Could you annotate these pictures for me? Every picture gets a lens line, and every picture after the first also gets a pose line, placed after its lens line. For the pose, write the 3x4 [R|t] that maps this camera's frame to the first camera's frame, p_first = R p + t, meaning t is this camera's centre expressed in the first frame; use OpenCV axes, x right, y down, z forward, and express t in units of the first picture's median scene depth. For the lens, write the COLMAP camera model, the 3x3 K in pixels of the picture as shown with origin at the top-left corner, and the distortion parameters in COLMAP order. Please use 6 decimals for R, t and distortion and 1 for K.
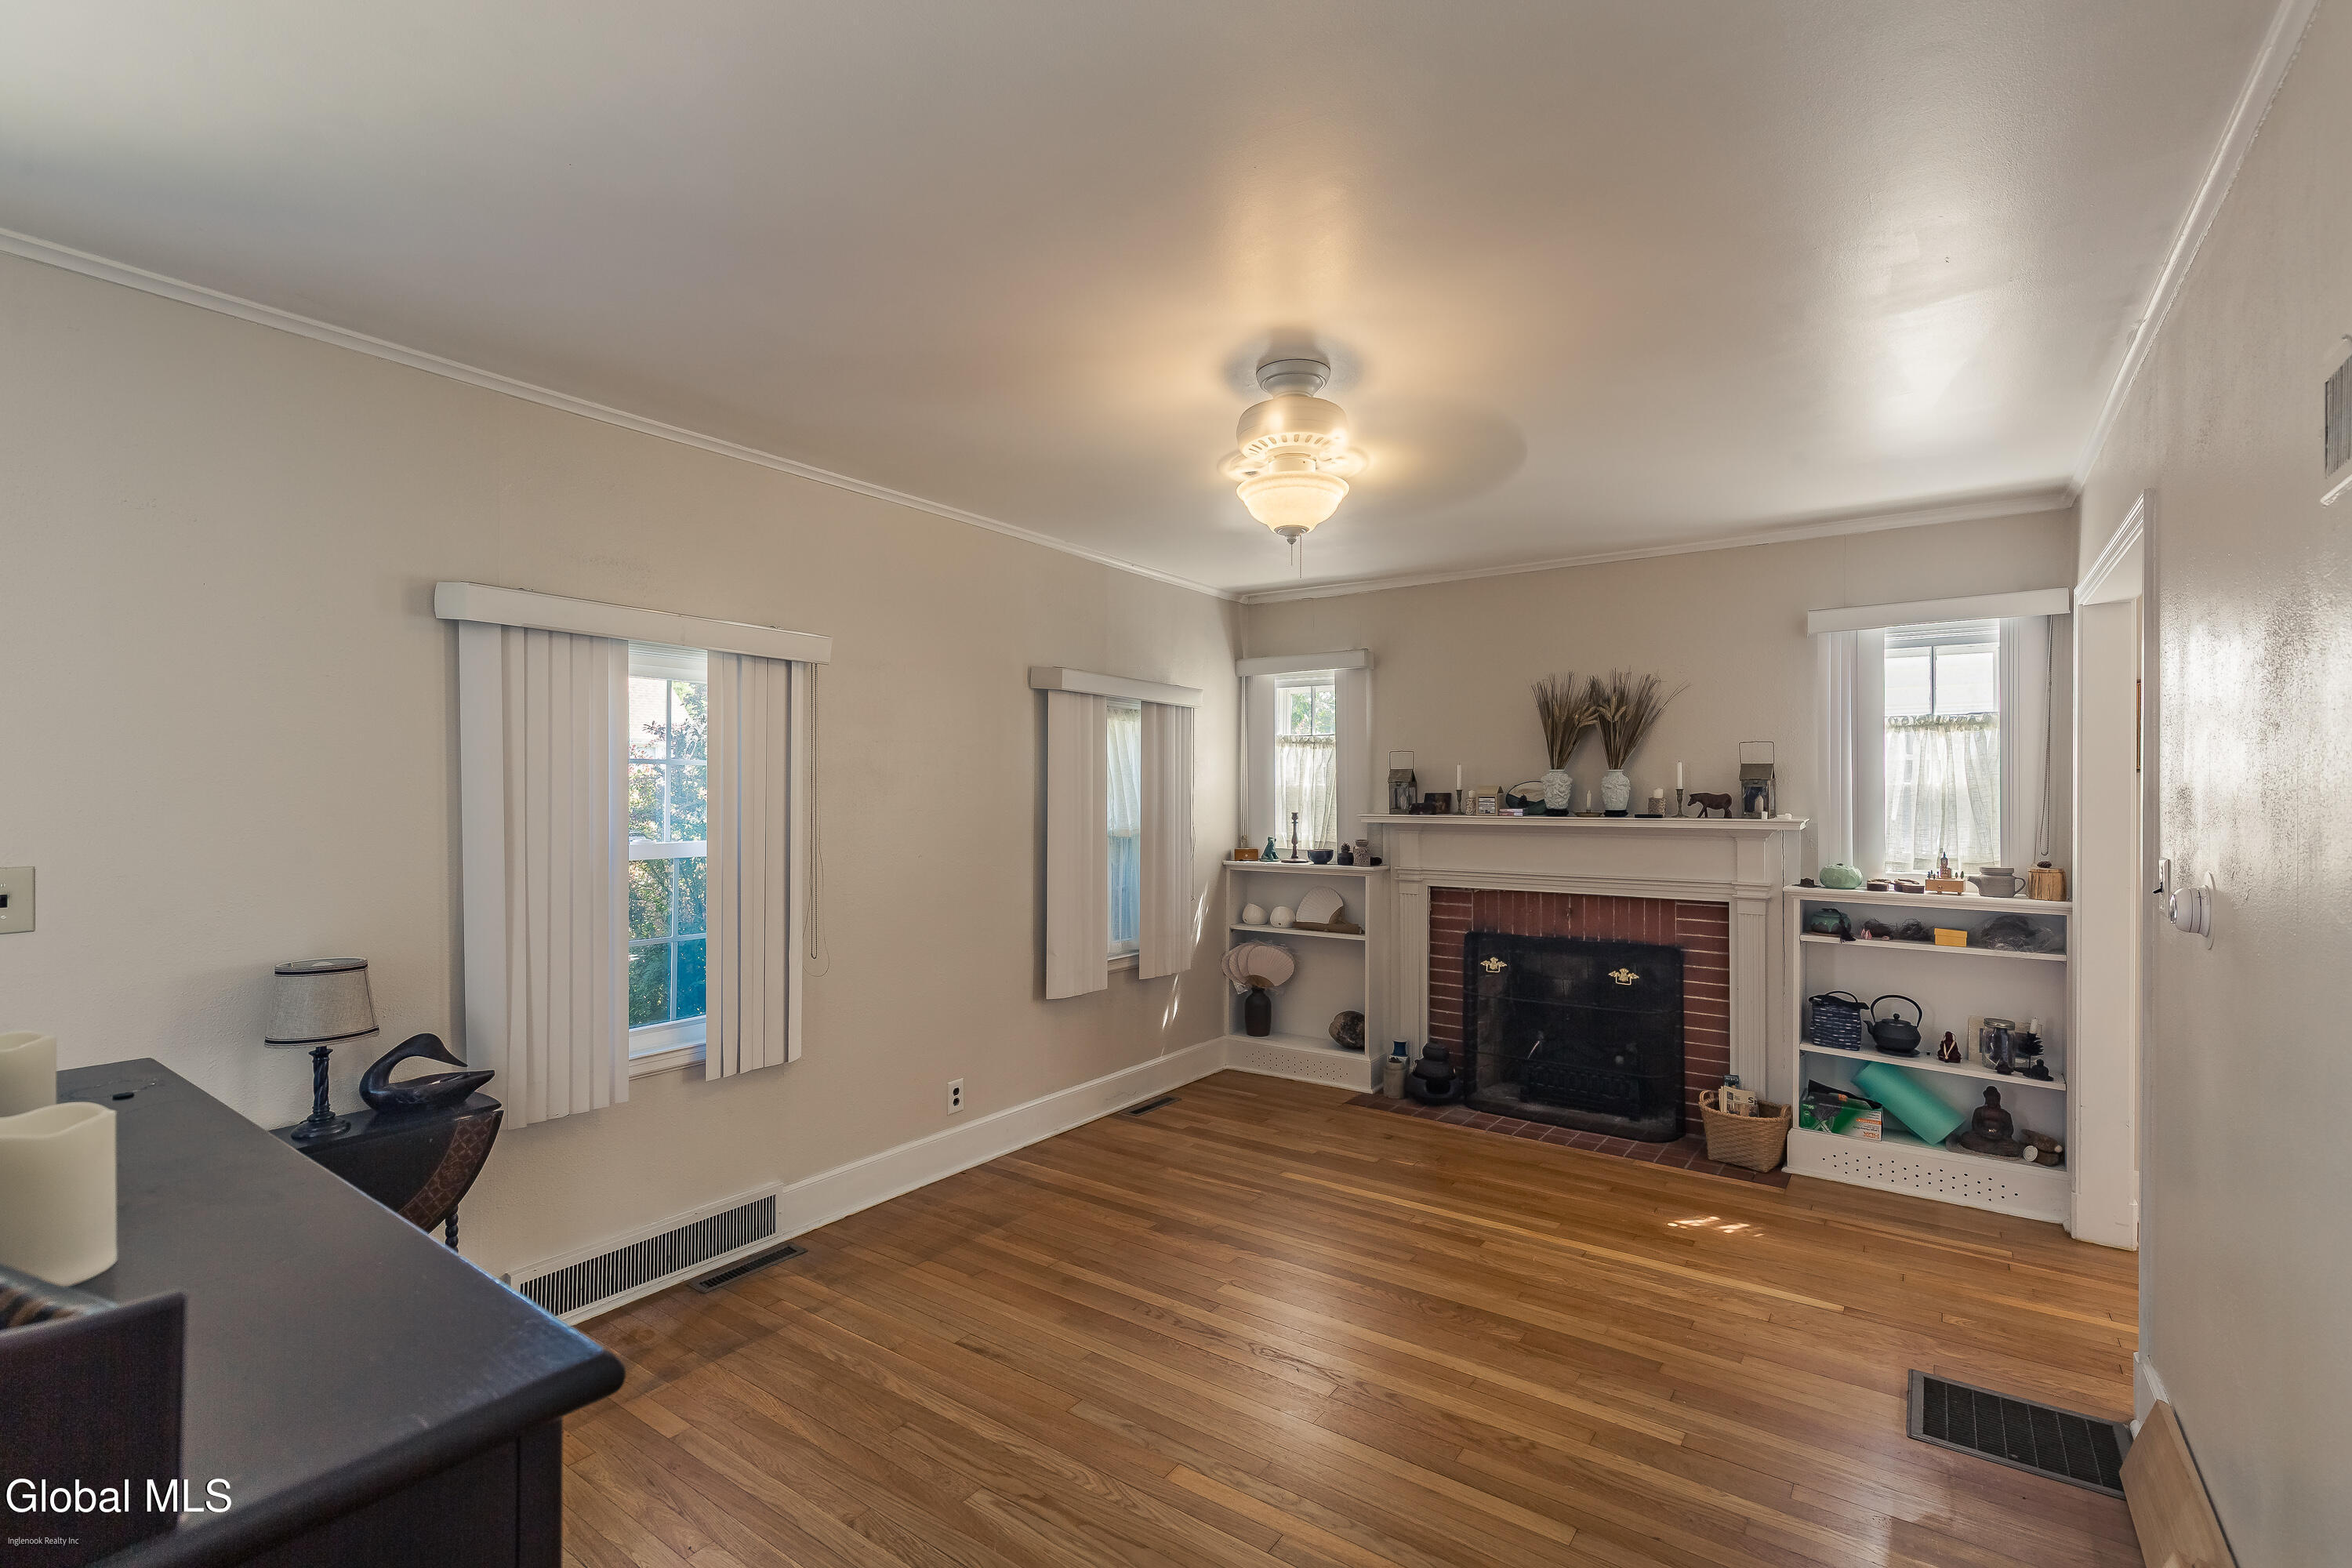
lens RADIAL K [[1051.7, 0, 1165.9], [0, 1051.7, 791.8], [0, 0, 1]] dist [0.003080, -0.000271]
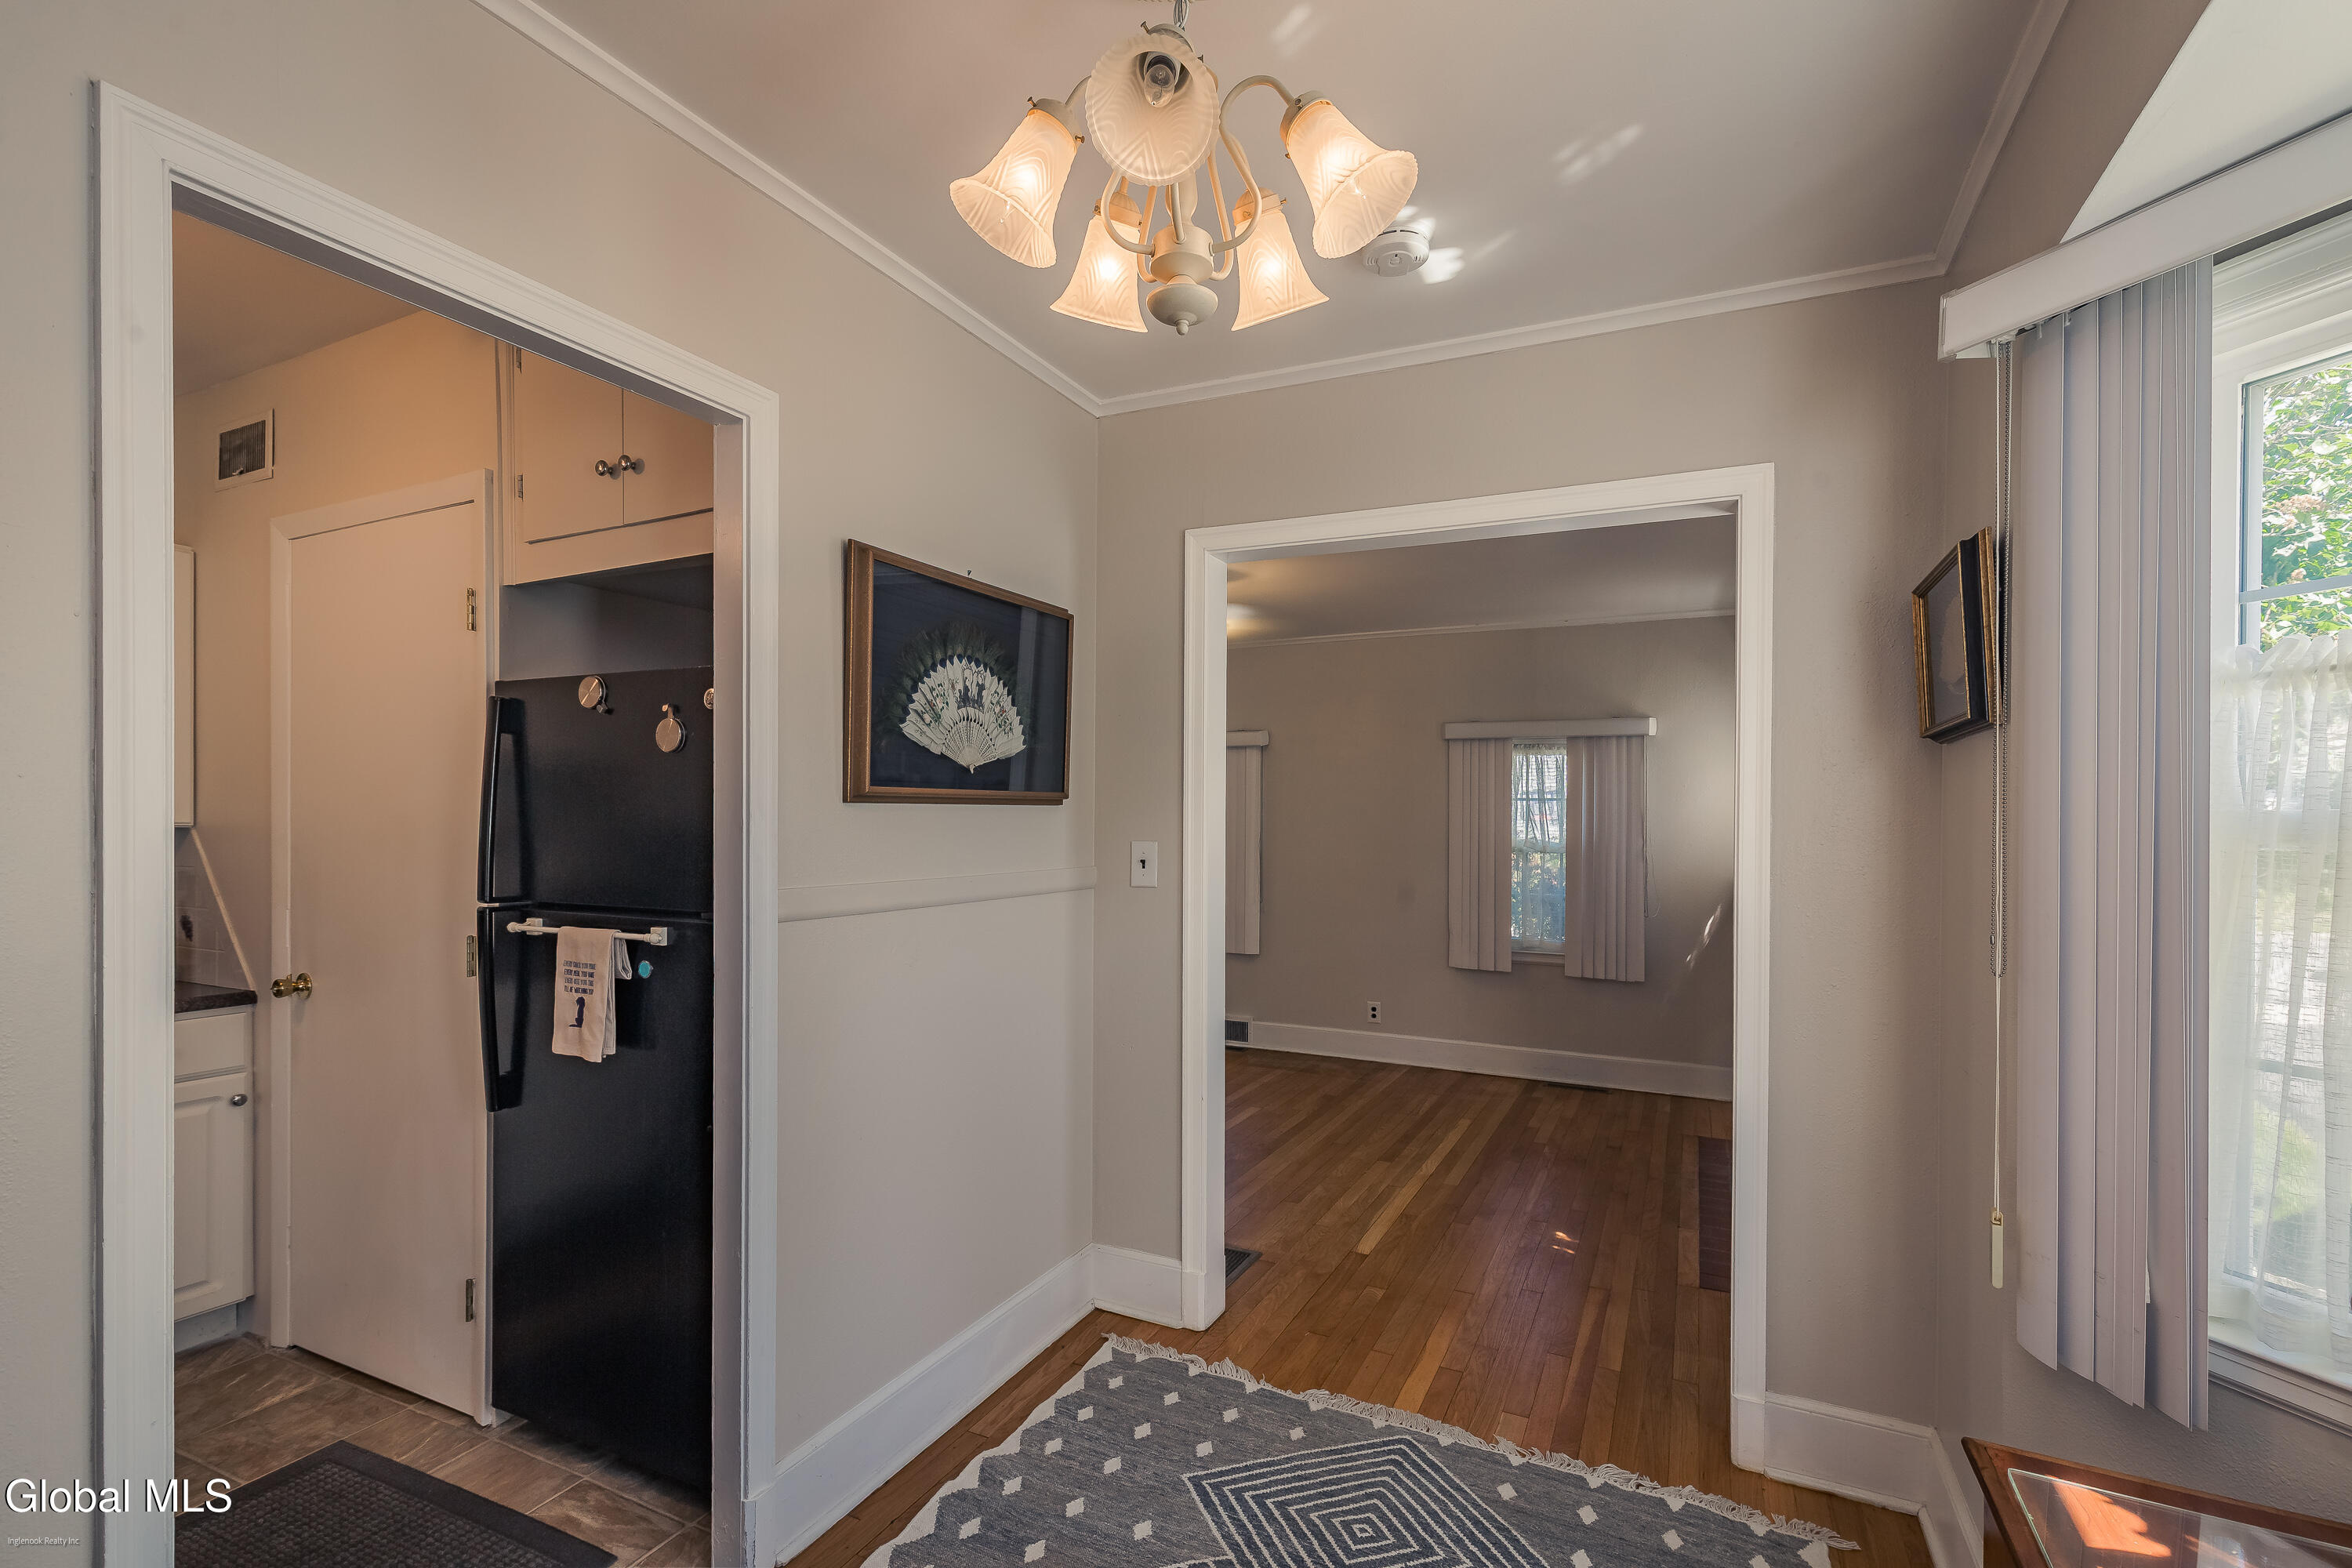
lens RADIAL K [[1051.7, 0, 1167.4], [0, 1051.7, 838.0], [0, 0, 1]] dist [0.003080, -0.000271]
pose [[0.168451, 0.006164, -0.985691, 1.252189], [-0.010990, 0.999930, 0.004375, 0.030975], [0.985649, 0.010095, 0.168506, 0.436940]]
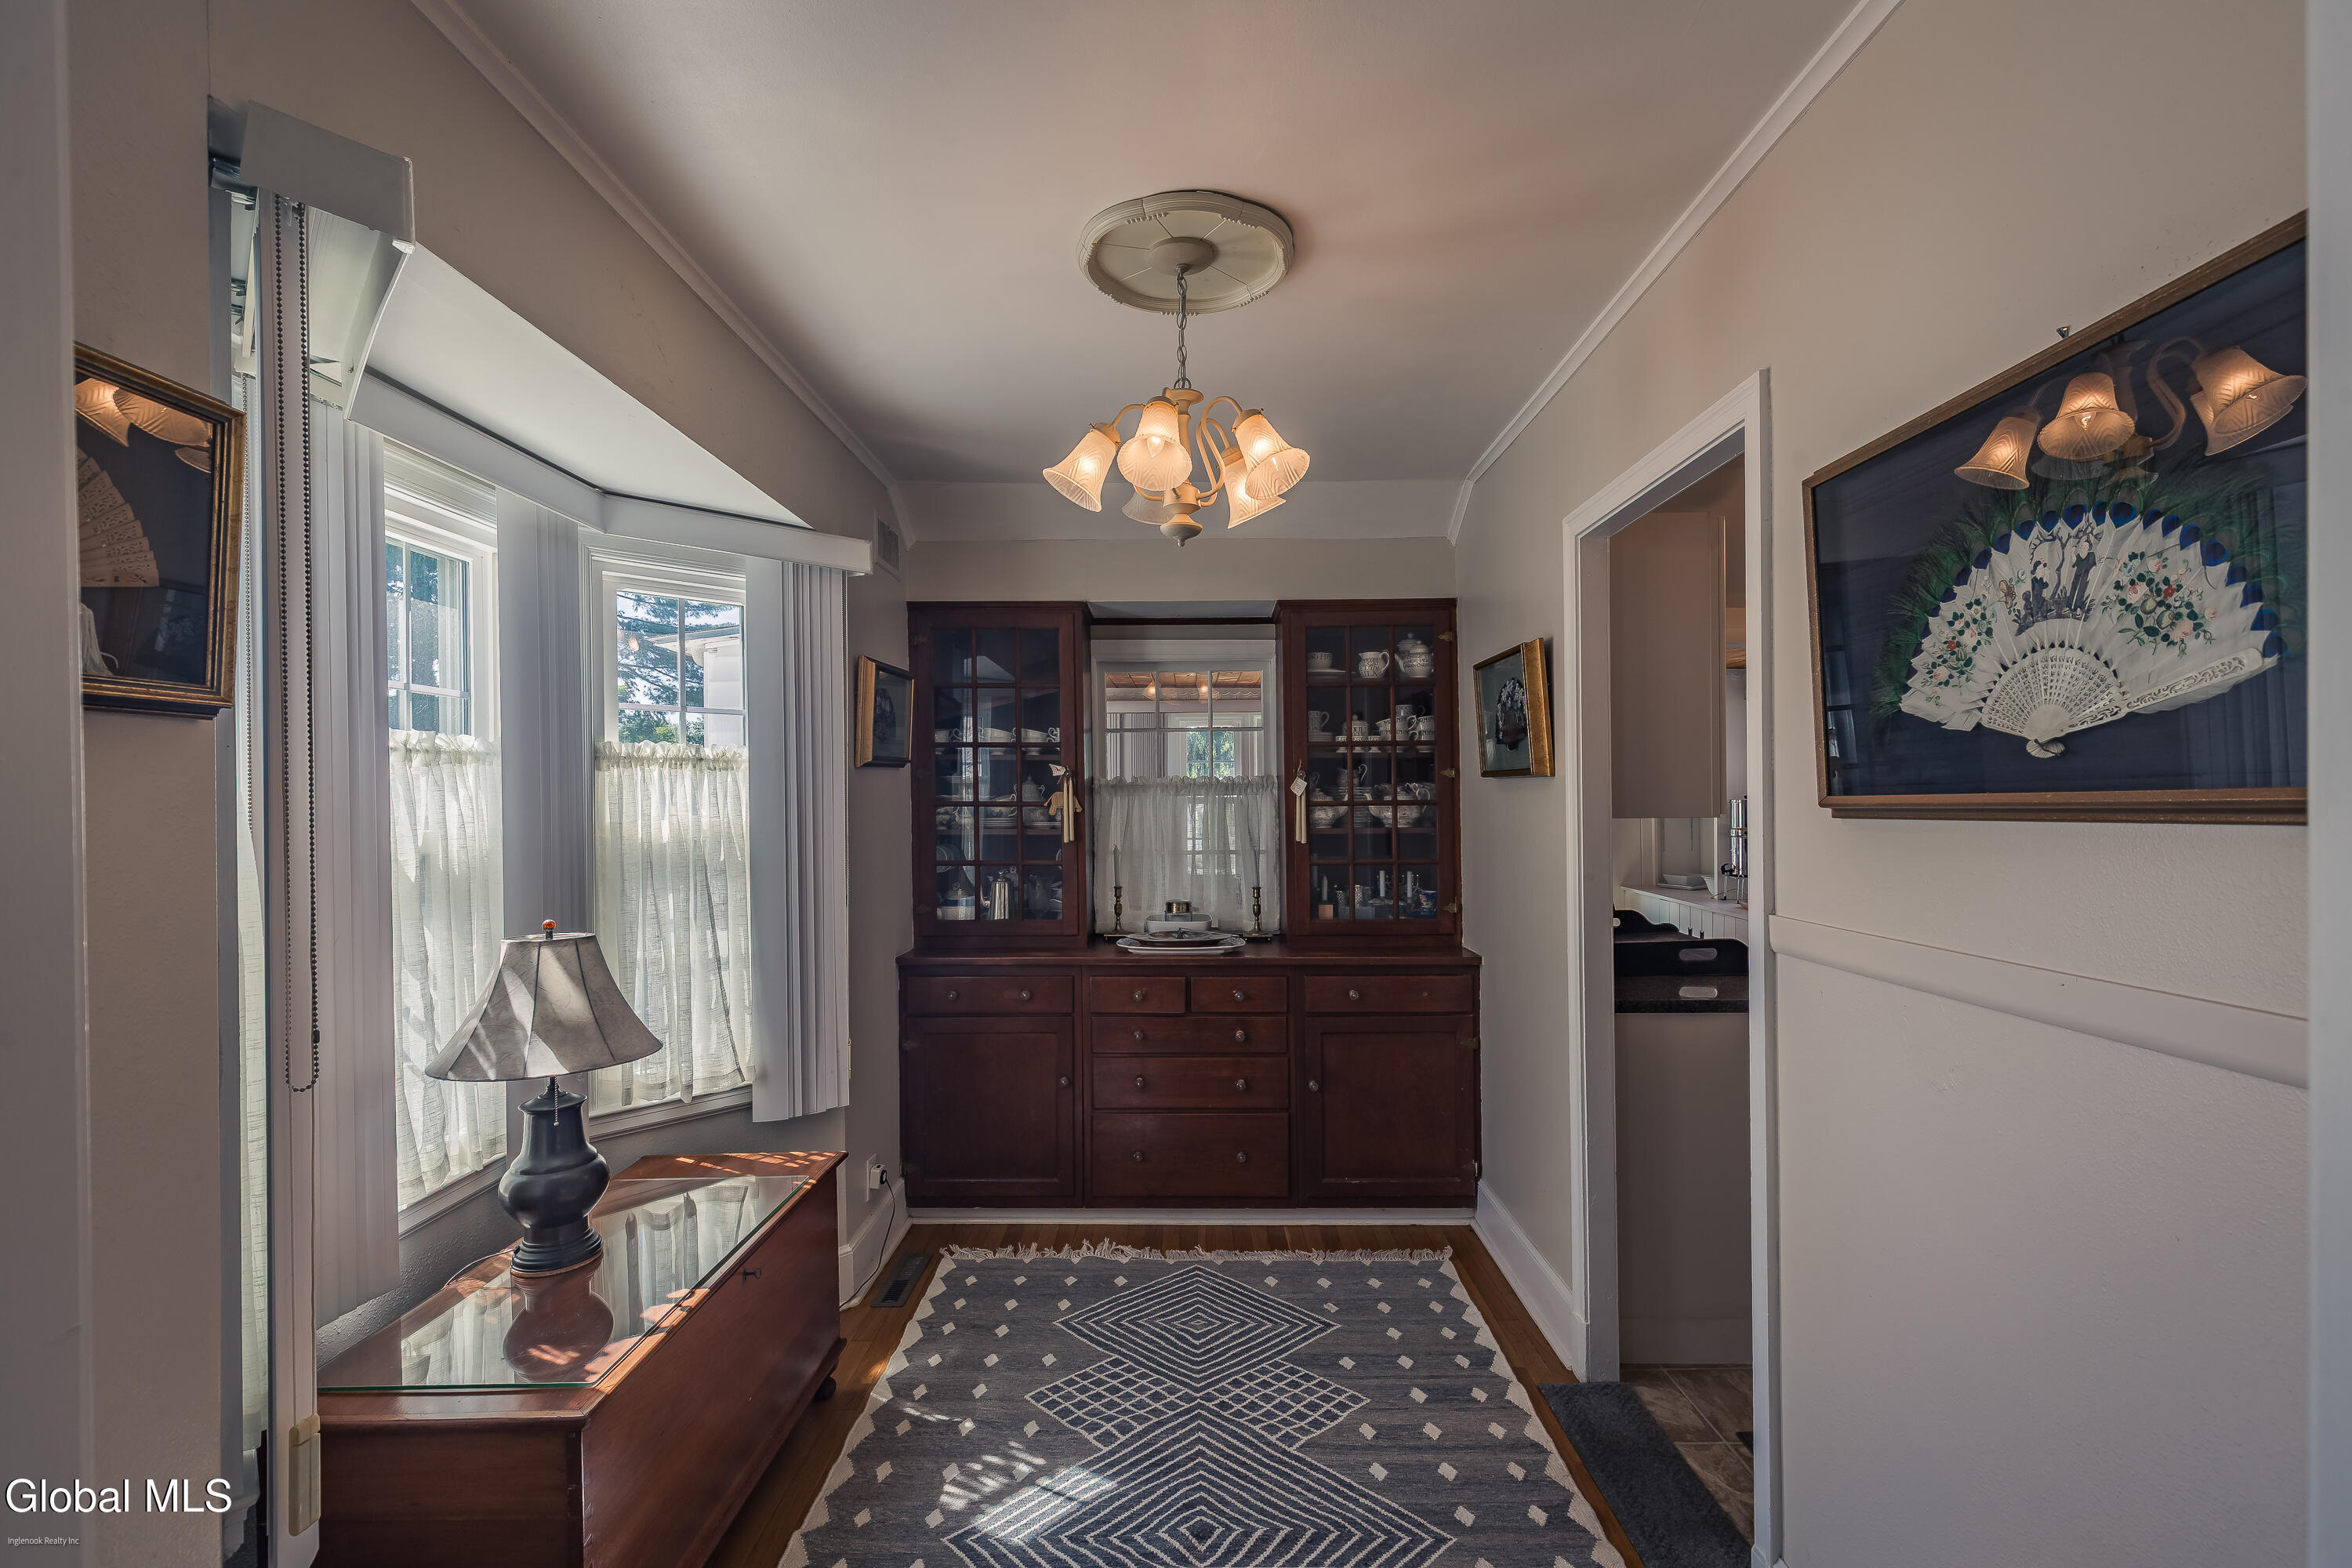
lens RADIAL K [[1051.7, 0, 1176.0], [0, 1051.7, 781.6], [0, 0, 1]] dist [0.003080, -0.000271]
pose [[-0.584264, 0.010665, 0.811493, 0.550235], [0.010851, 0.999927, -0.005329, 0.003829], [-0.811491, 0.005692, -0.584337, 0.789164]]
